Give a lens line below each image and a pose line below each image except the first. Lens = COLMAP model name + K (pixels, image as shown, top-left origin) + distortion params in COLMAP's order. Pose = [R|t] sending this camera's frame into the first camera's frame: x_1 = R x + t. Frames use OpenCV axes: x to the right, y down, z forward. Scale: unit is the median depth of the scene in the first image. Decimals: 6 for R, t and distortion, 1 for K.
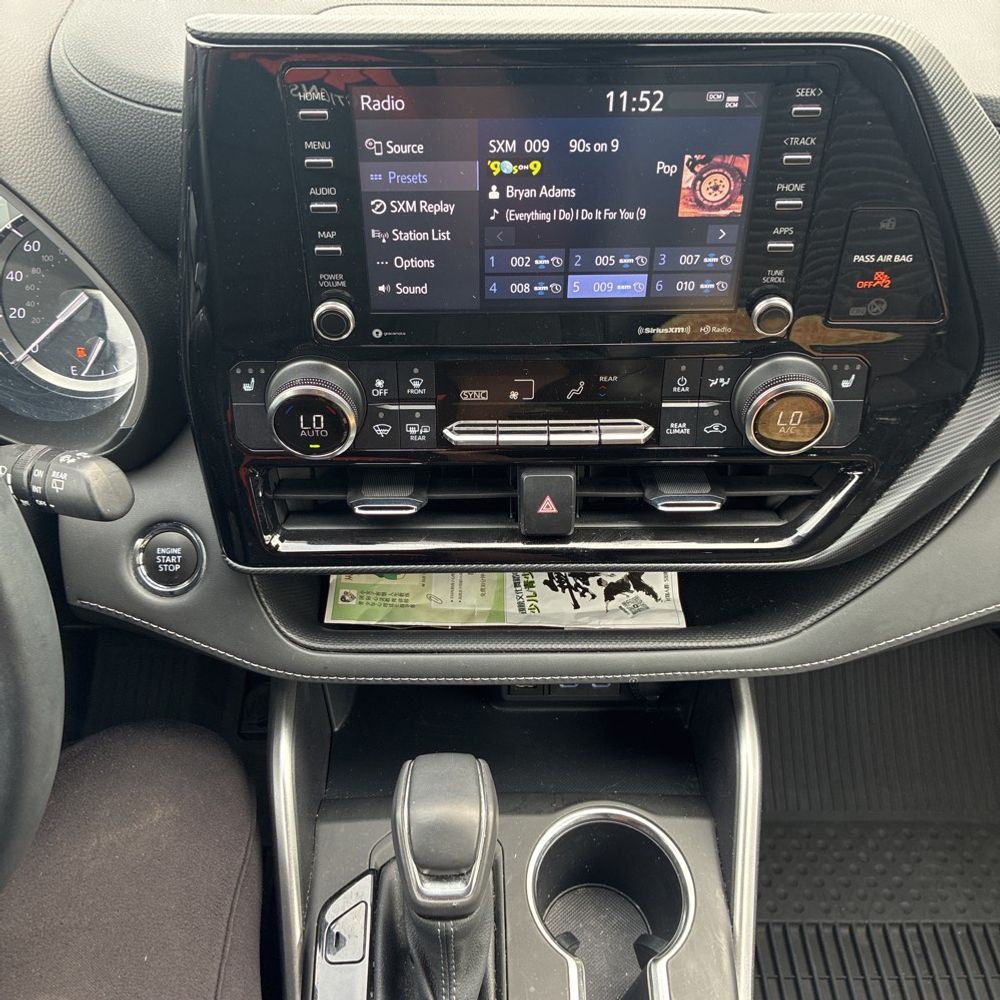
lens RADIAL K [[1070.7, 0, 500.0], [0, 1070.7, 500.0], [0, 0, 1]] dist [0.104122, -0.376133]
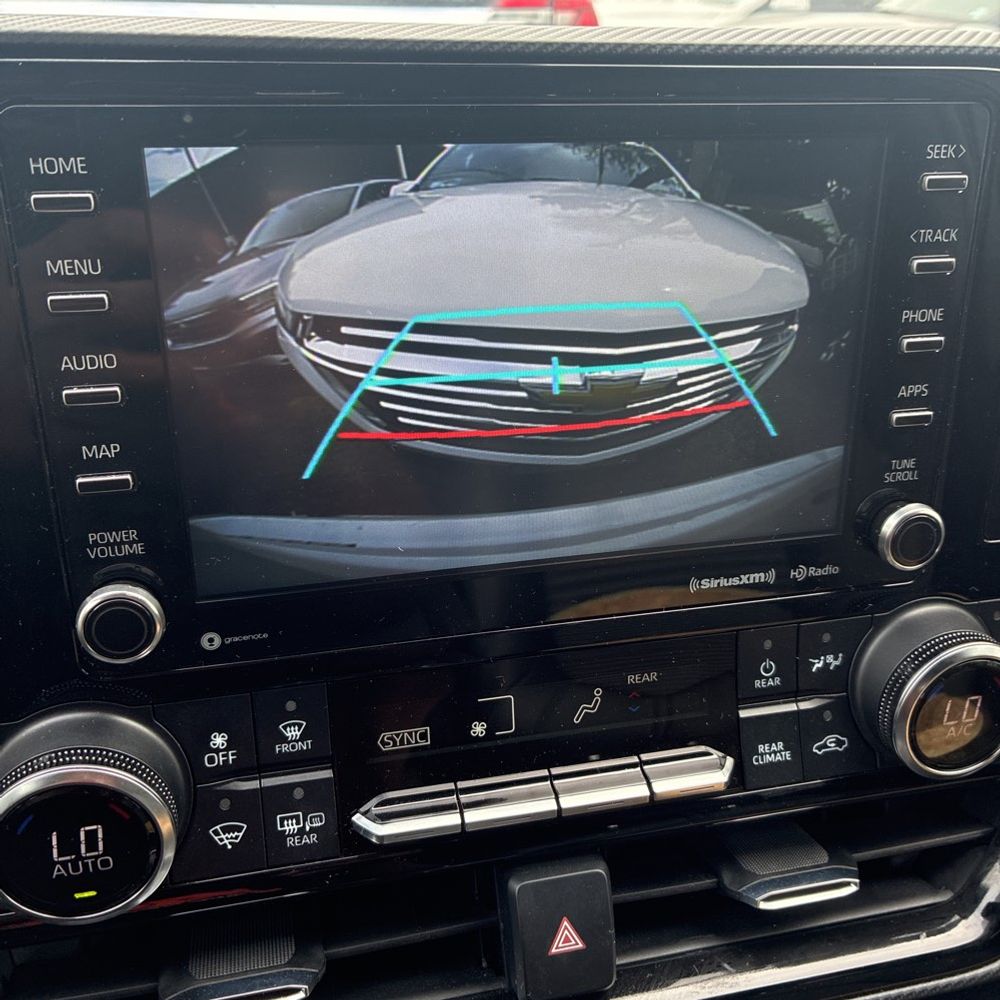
lens RADIAL K [[1035.7, 0, 500.0], [0, 1035.7, 500.0], [0, 0, 1]] dist [0.021955, -0.001372]
pose [[0.974631, -0.081729, 0.208364, -0.075346], [0.142299, 0.944841, -0.295003, -0.052117], [-0.172760, 0.317169, 0.932501, 0.480858]]
